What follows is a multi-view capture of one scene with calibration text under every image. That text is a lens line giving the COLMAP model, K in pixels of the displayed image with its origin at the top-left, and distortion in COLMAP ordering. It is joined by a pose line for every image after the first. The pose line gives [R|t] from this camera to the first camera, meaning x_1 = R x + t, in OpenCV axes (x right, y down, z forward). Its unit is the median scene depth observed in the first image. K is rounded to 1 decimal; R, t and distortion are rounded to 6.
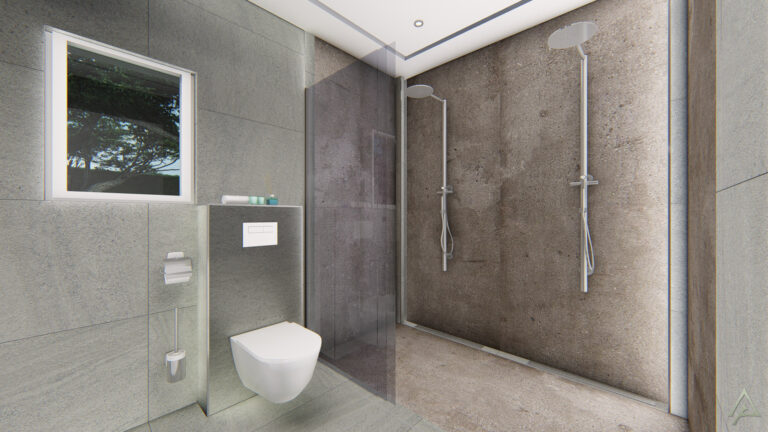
lens RADIAL K [[289.7, 0, 381.7], [0, 289.7, 215.1], [0, 0, 1]] dist [0.000508, -0.000489]
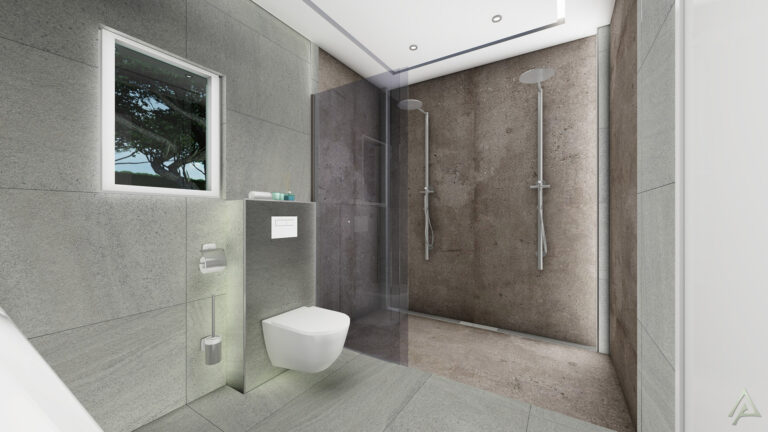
lens RADIAL K [[289.7, 0, 382.4], [0, 289.7, 214.9], [0, 0, 1]] dist [0.000508, -0.000489]
pose [[0.981066, 0.000903, 0.193672, -0.273011], [-0.000755, 0.999999, -0.000837, 0.020814], [-0.193673, 0.000675, 0.981066, -0.154505]]
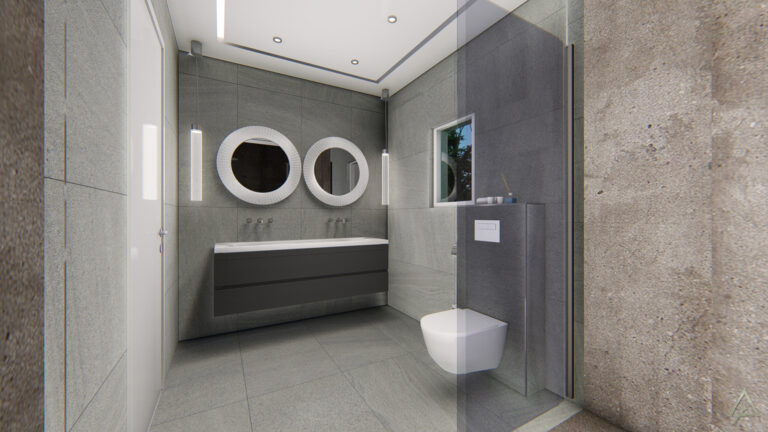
lens RADIAL K [[289.7, 0, 385.0], [0, 289.7, 215.7], [0, 0, 1]] dist [0.000508, -0.000489]
pose [[-0.294592, -0.002291, -0.955620, 0.779540], [0.001862, 0.999994, -0.002971, 0.011065], [0.955621, -0.002655, -0.294586, 0.979293]]
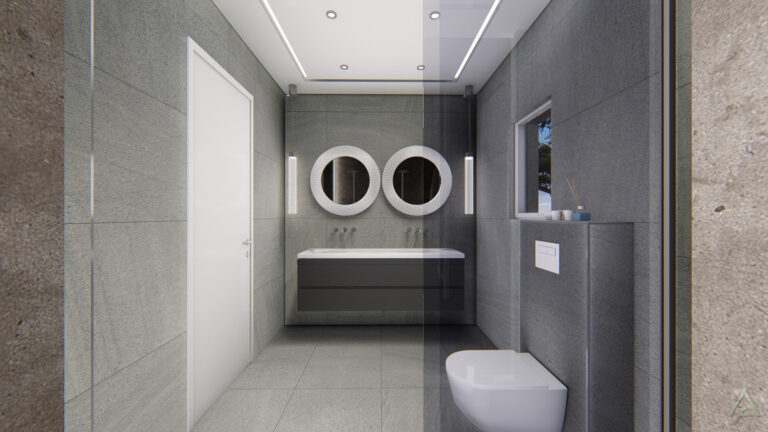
lens RADIAL K [[289.7, 0, 382.9], [0, 289.7, 215.5], [0, 0, 1]] dist [0.000508, -0.000489]
pose [[-0.722937, -0.002476, -0.690910, 0.515581], [0.000692, 0.999990, -0.004307, -0.049116], [0.690914, -0.003592, -0.722928, 1.310560]]
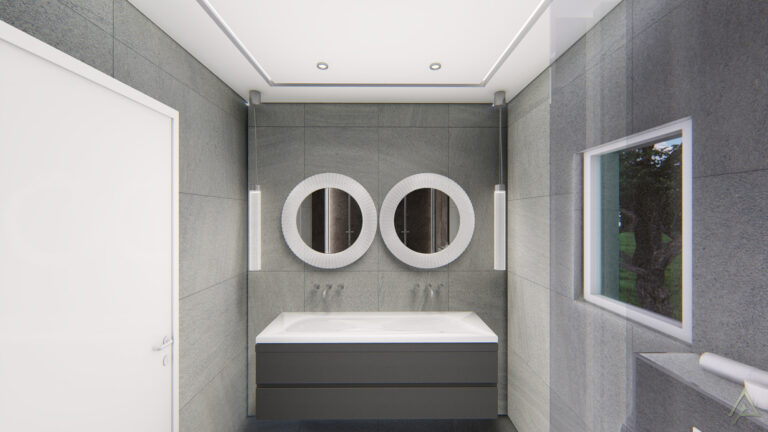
lens RADIAL K [[289.7, 0, 384.2], [0, 289.7, 215.5], [0, 0, 1]] dist [0.000508, -0.000489]
pose [[-0.724517, -0.001696, -0.689255, 0.170674], [0.000890, 0.999994, -0.003396, -0.293068], [0.689257, -0.003074, -0.724511, 0.977540]]
